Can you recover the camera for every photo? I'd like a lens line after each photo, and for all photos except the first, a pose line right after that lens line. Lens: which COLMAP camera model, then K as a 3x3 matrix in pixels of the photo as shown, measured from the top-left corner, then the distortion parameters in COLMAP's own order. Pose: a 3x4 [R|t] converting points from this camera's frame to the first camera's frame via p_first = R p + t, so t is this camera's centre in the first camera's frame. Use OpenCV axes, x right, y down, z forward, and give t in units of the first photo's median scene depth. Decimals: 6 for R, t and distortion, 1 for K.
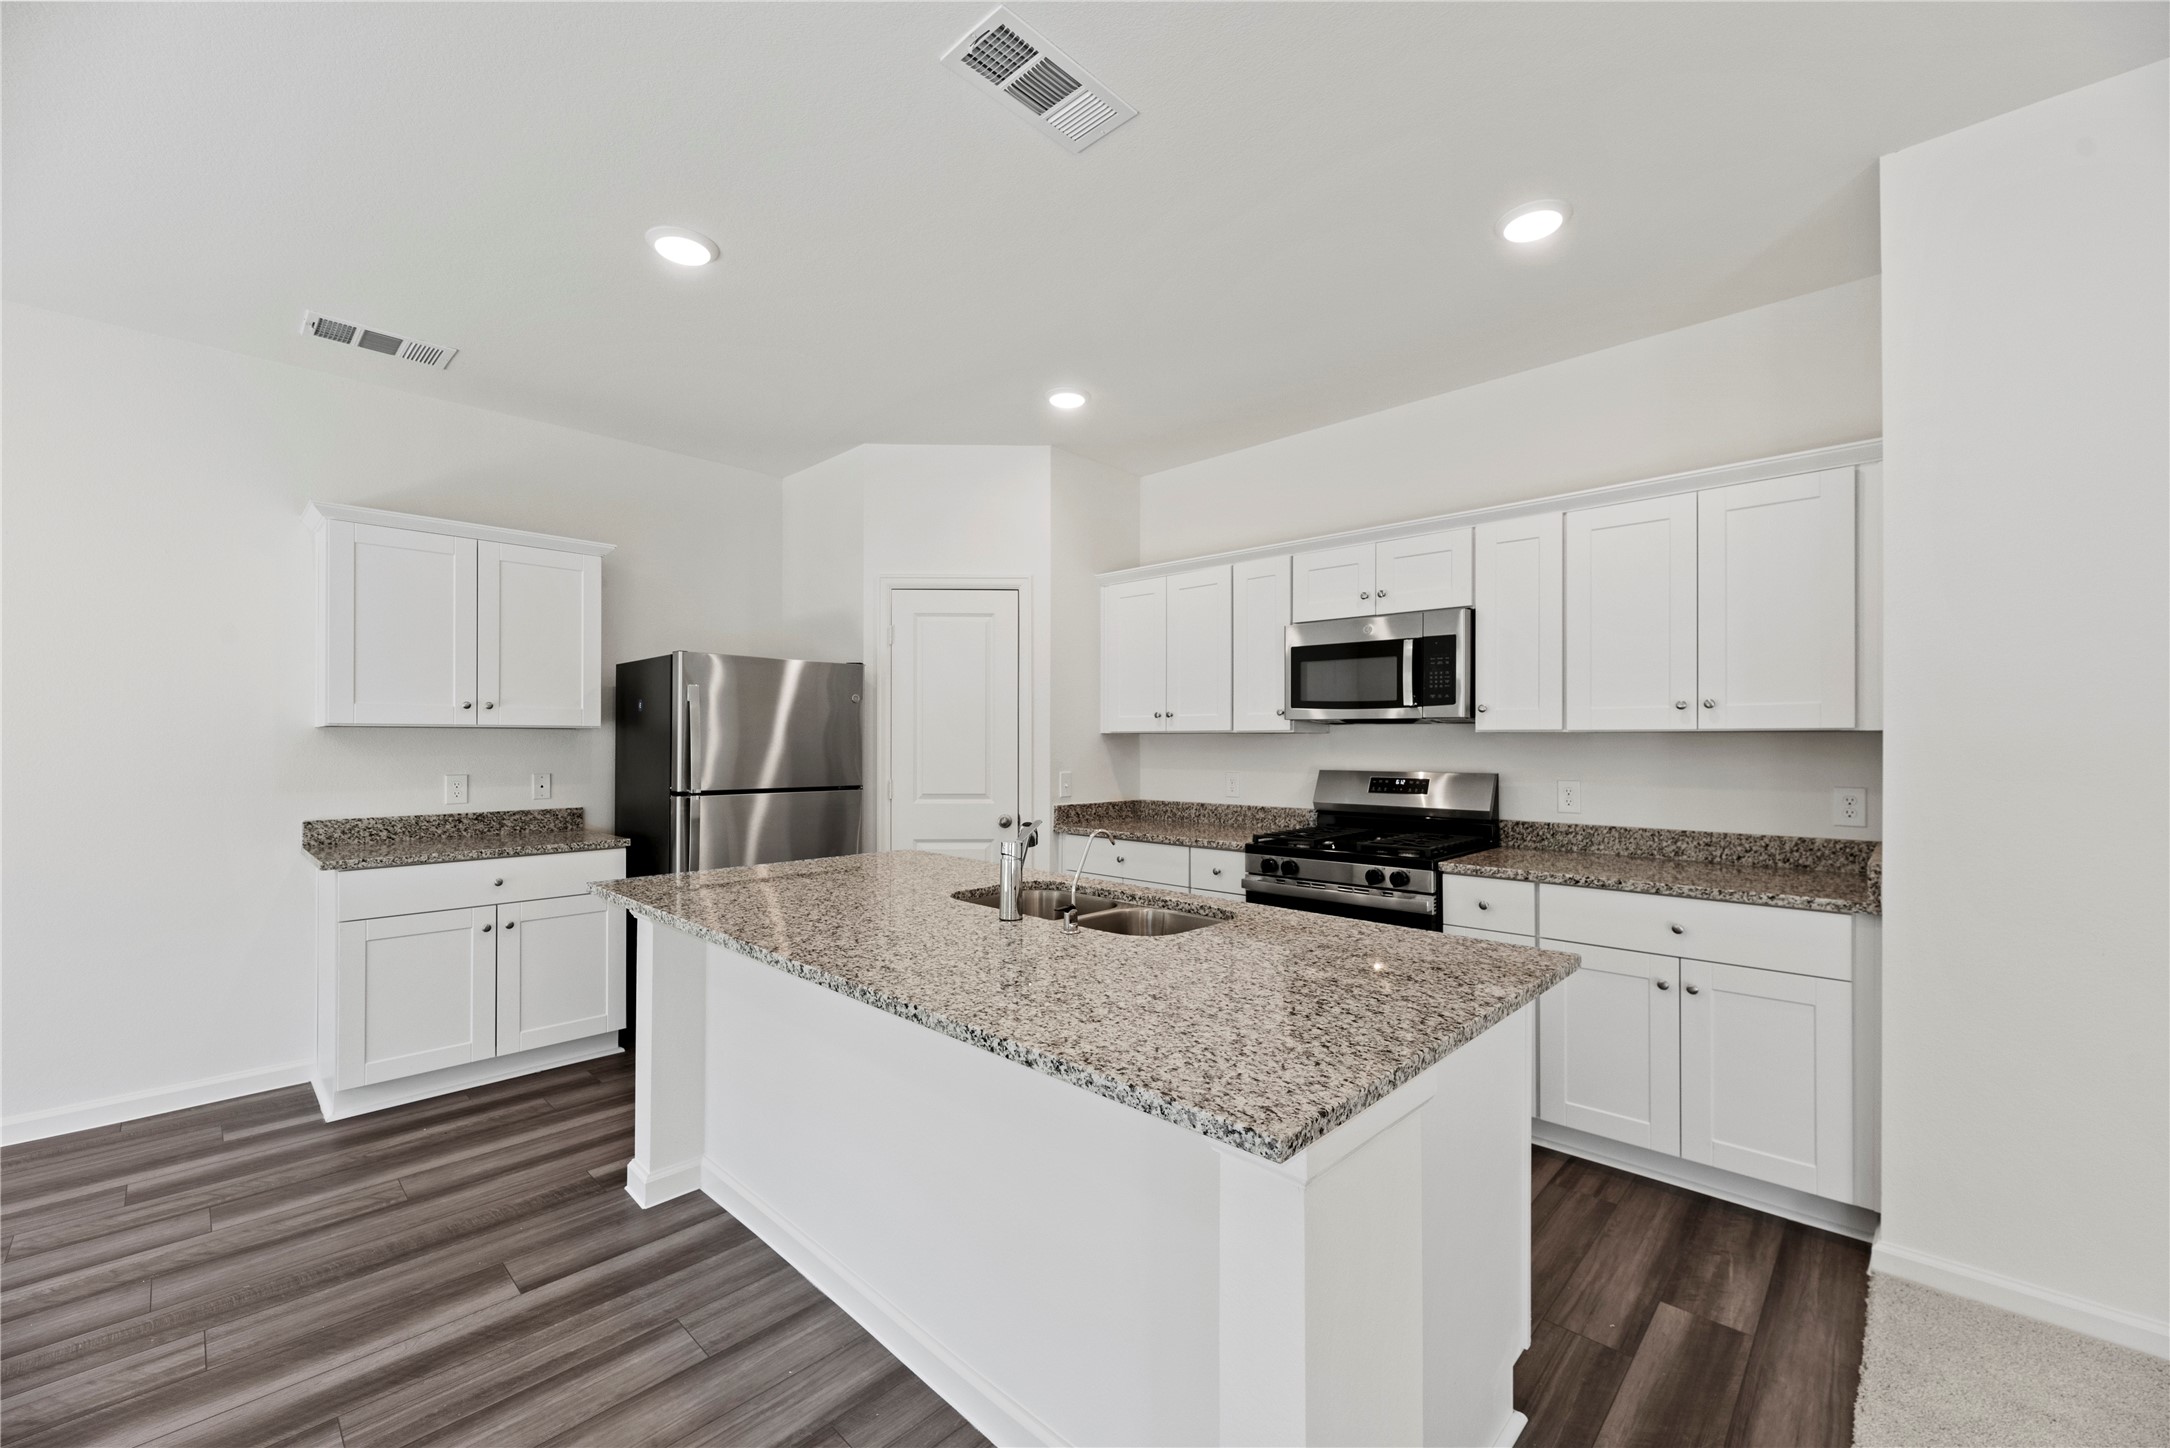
lens RADIAL K [[884.9, 0, 1096.5], [0, 884.9, 732.1], [0, 0, 1]] dist [-0.003015, 0.000754]
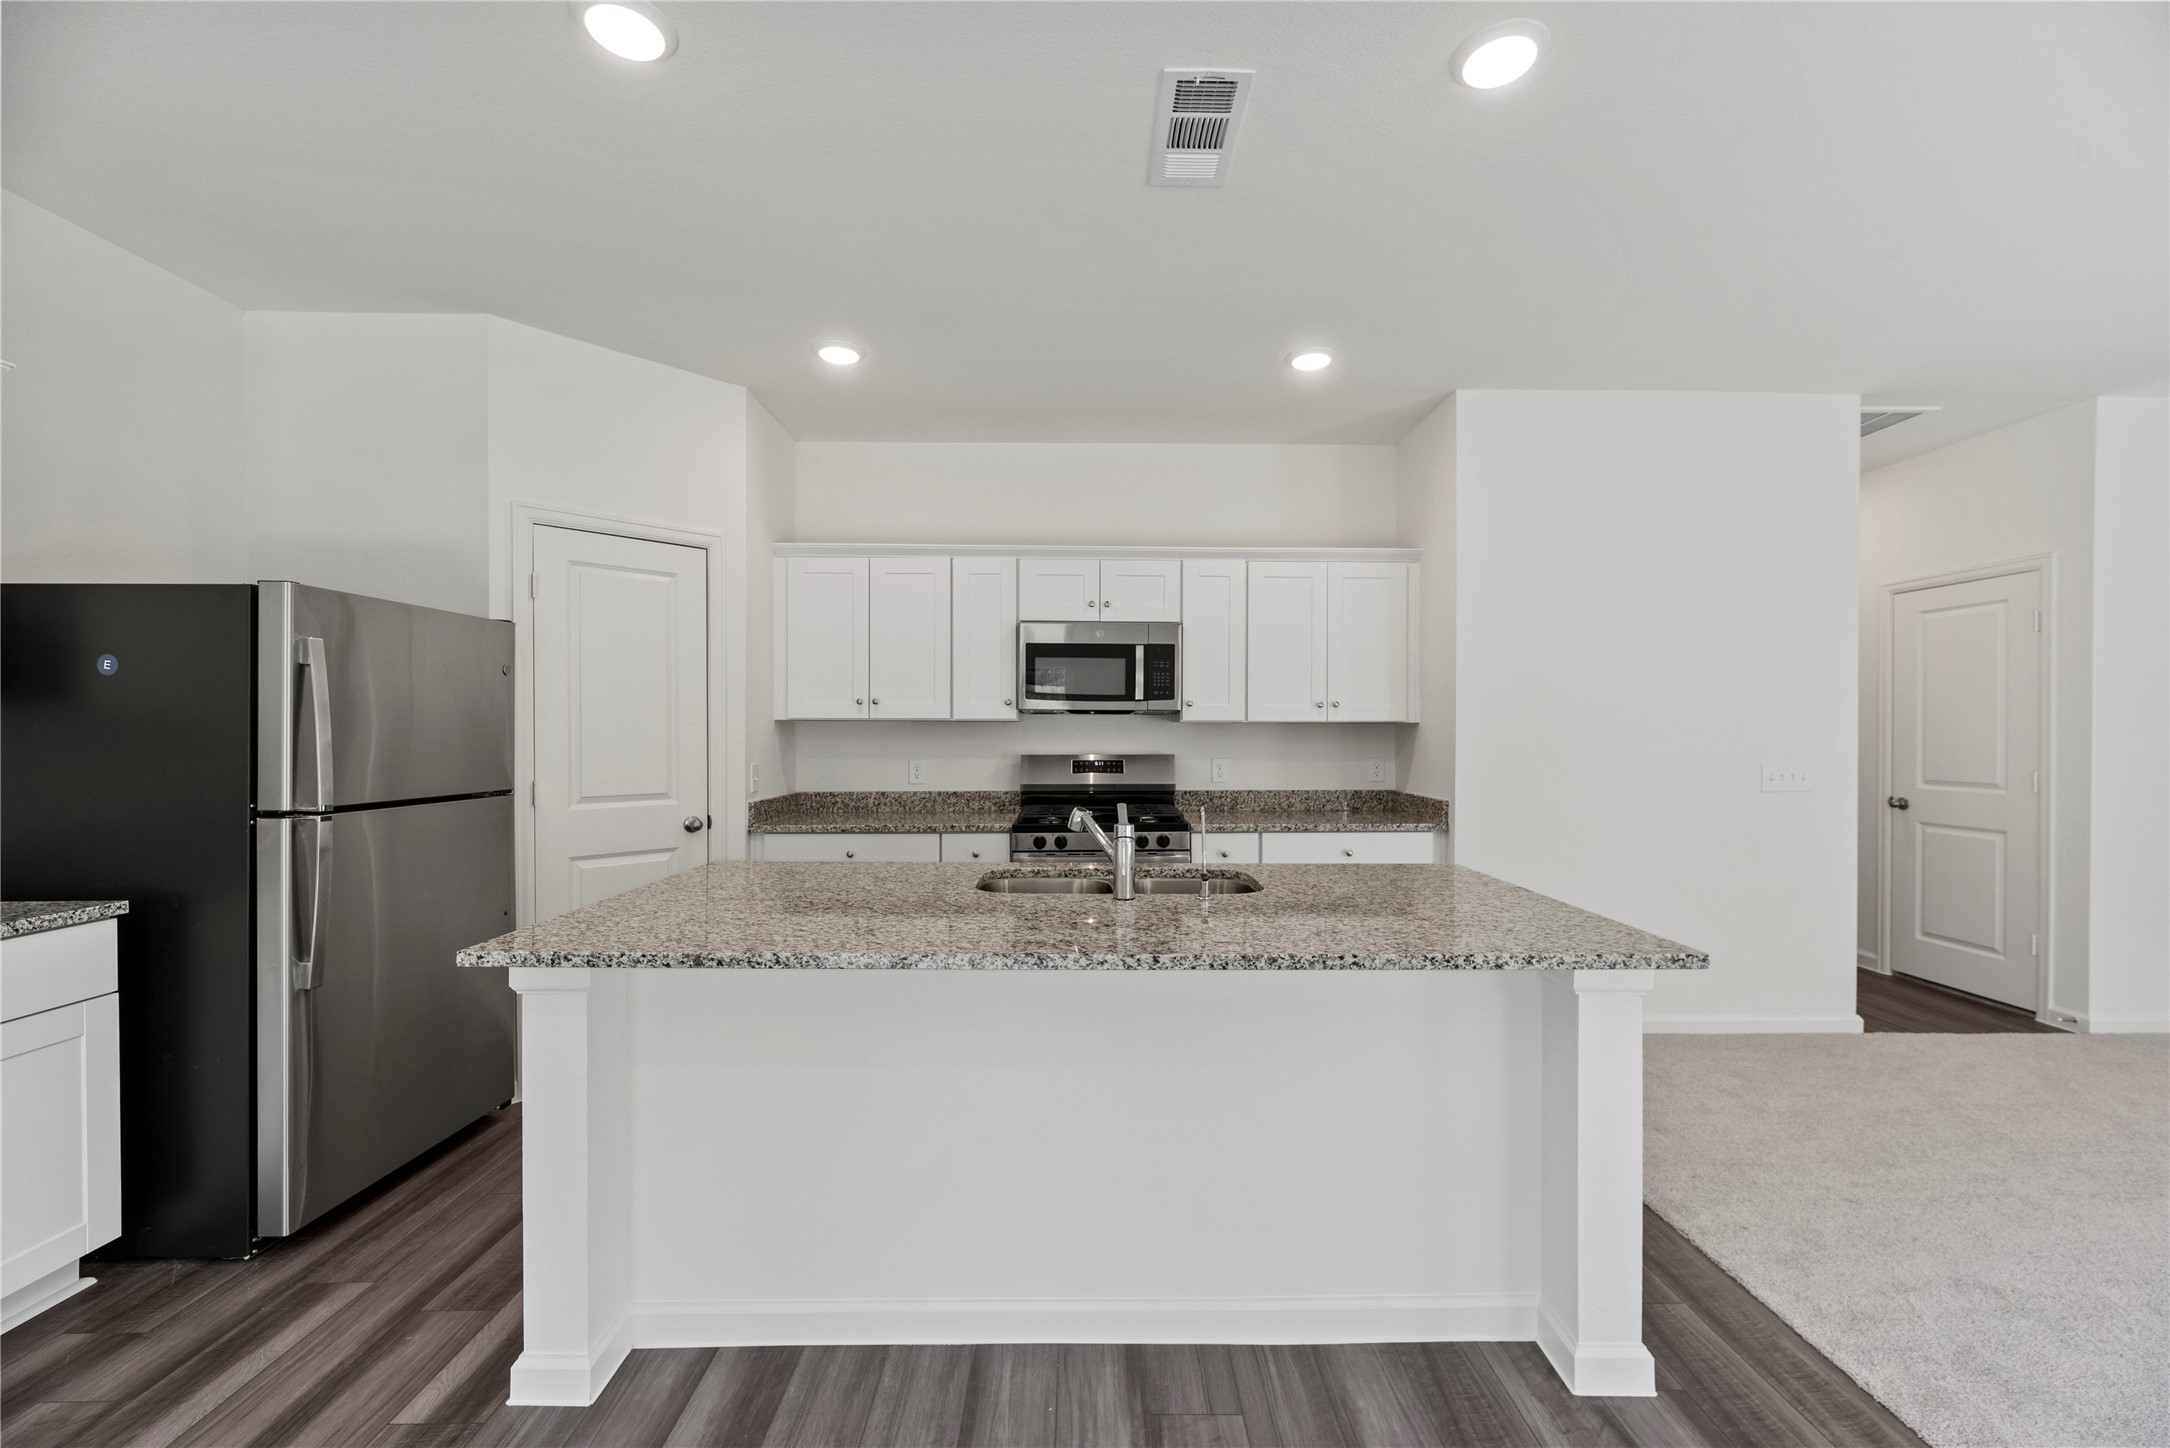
lens RADIAL K [[884.9, 0, 1108.6], [0, 884.9, 728.2], [0, 0, 1]] dist [-0.003015, 0.000754]
pose [[0.704858, 0.000601, 0.709348, -0.573001], [-0.007676, 0.999948, 0.006780, 0.001434], [-0.709307, -0.010224, 0.704826, 0.184748]]
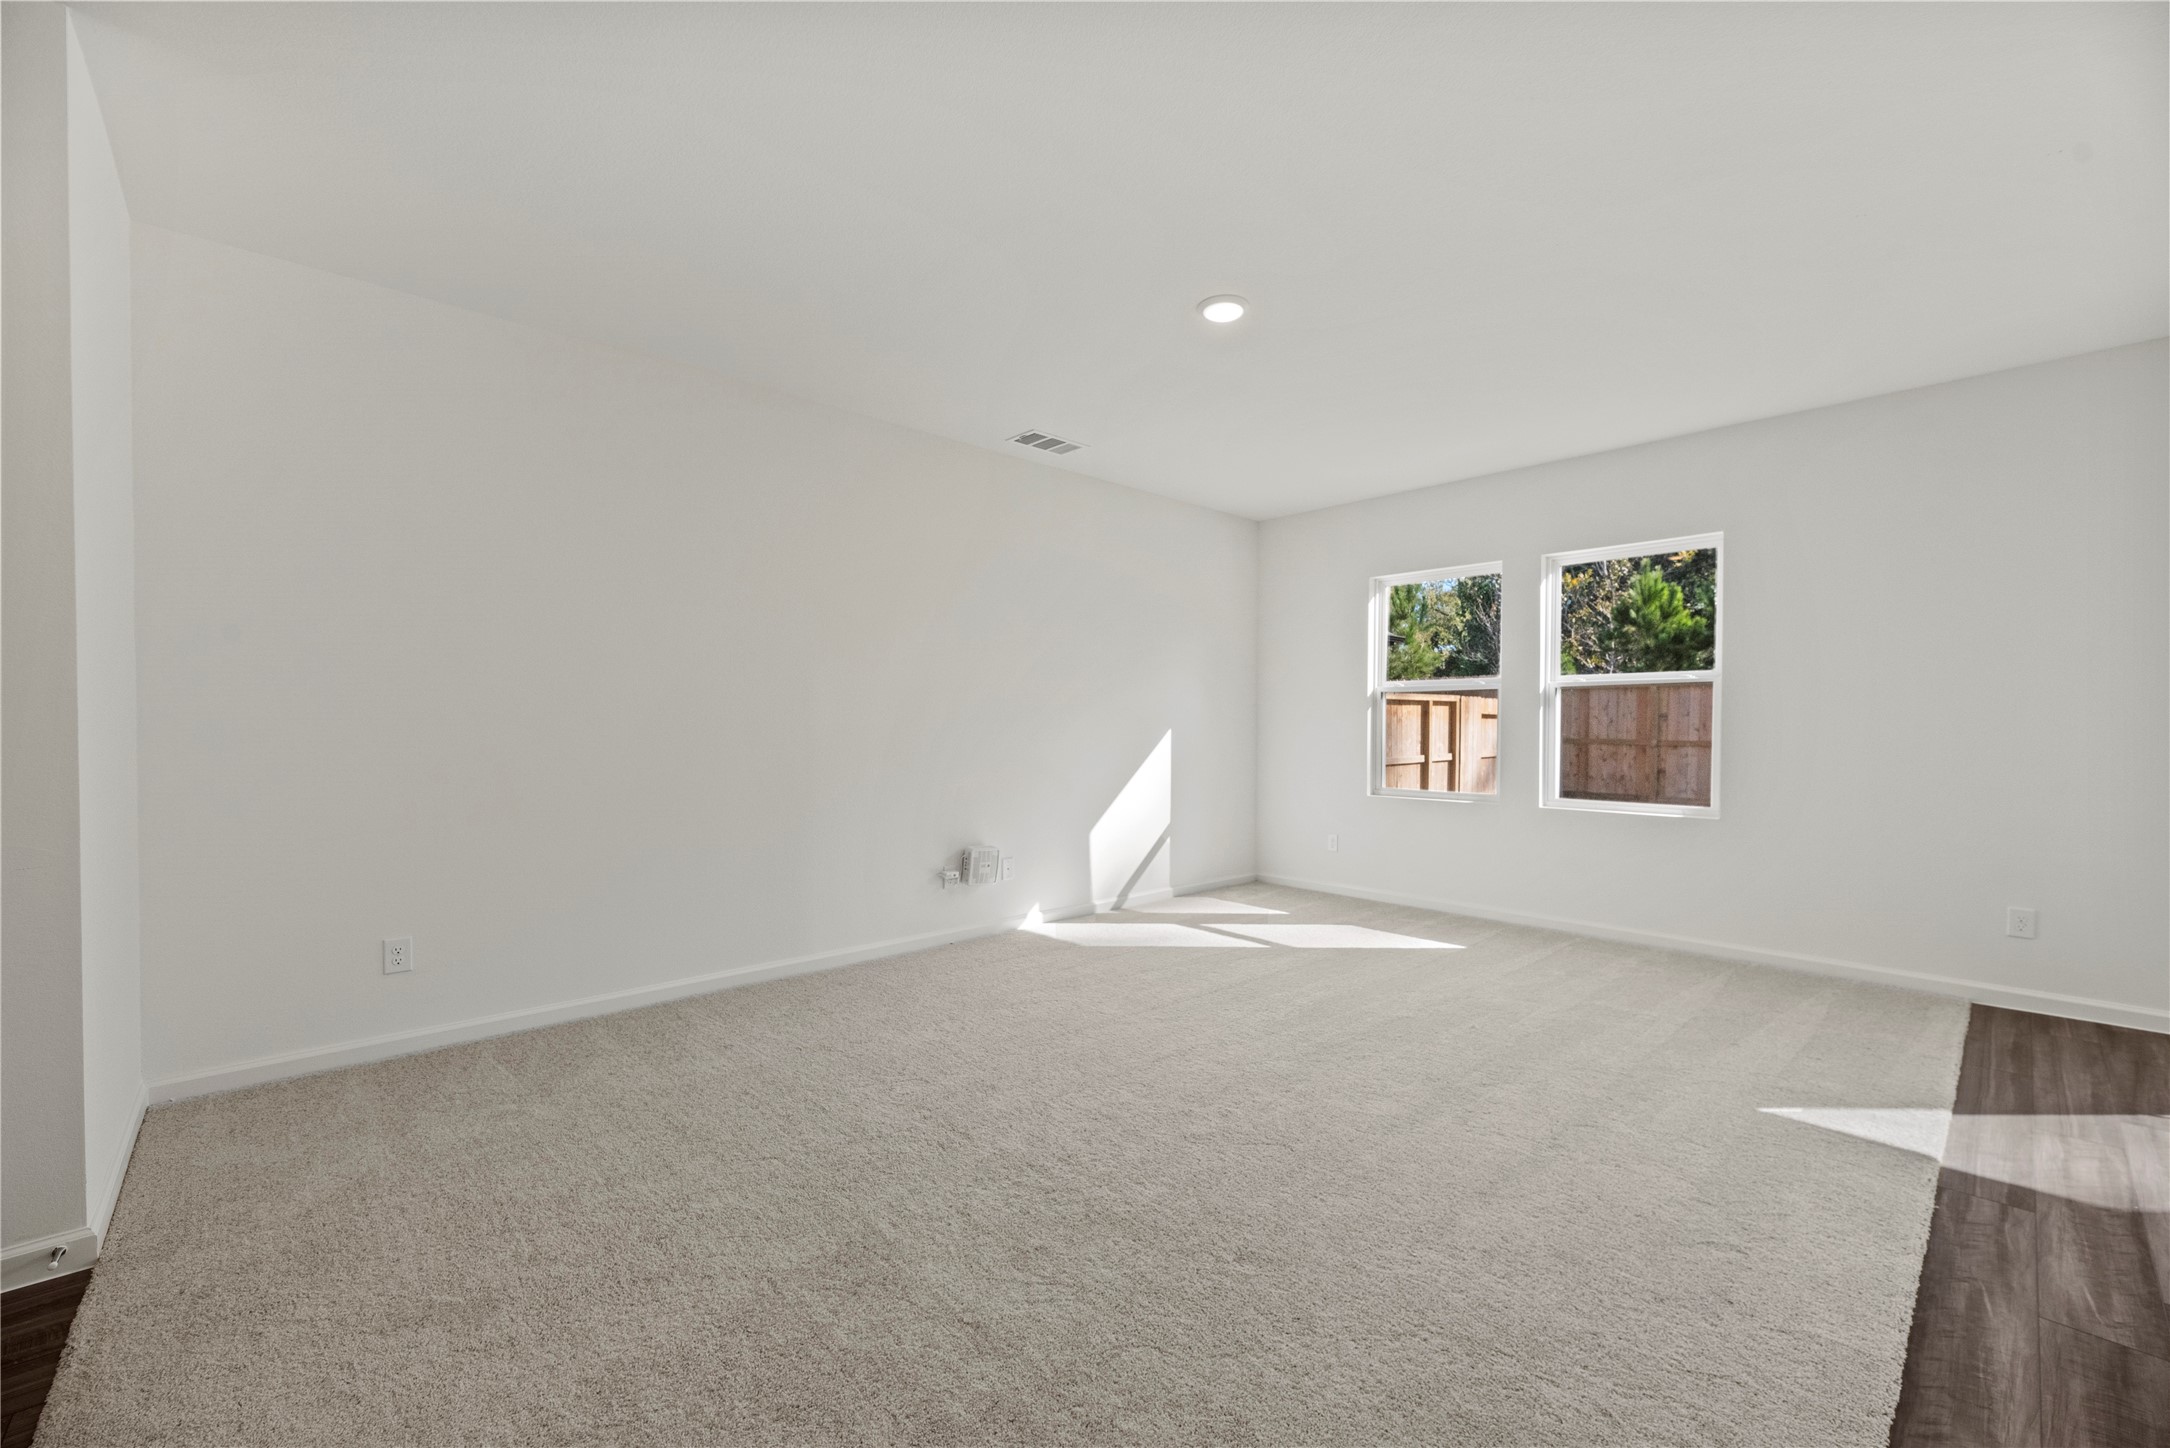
lens RADIAL K [[884.9, 0, 1101.5], [0, 884.9, 732.7], [0, 0, 1]] dist [-0.003015, 0.000754]
pose [[-0.998714, -0.002868, 0.050612, 0.516623], [-0.002657, 0.999988, 0.004226, 0.044261], [-0.050624, 0.004086, -0.998709, 0.667501]]
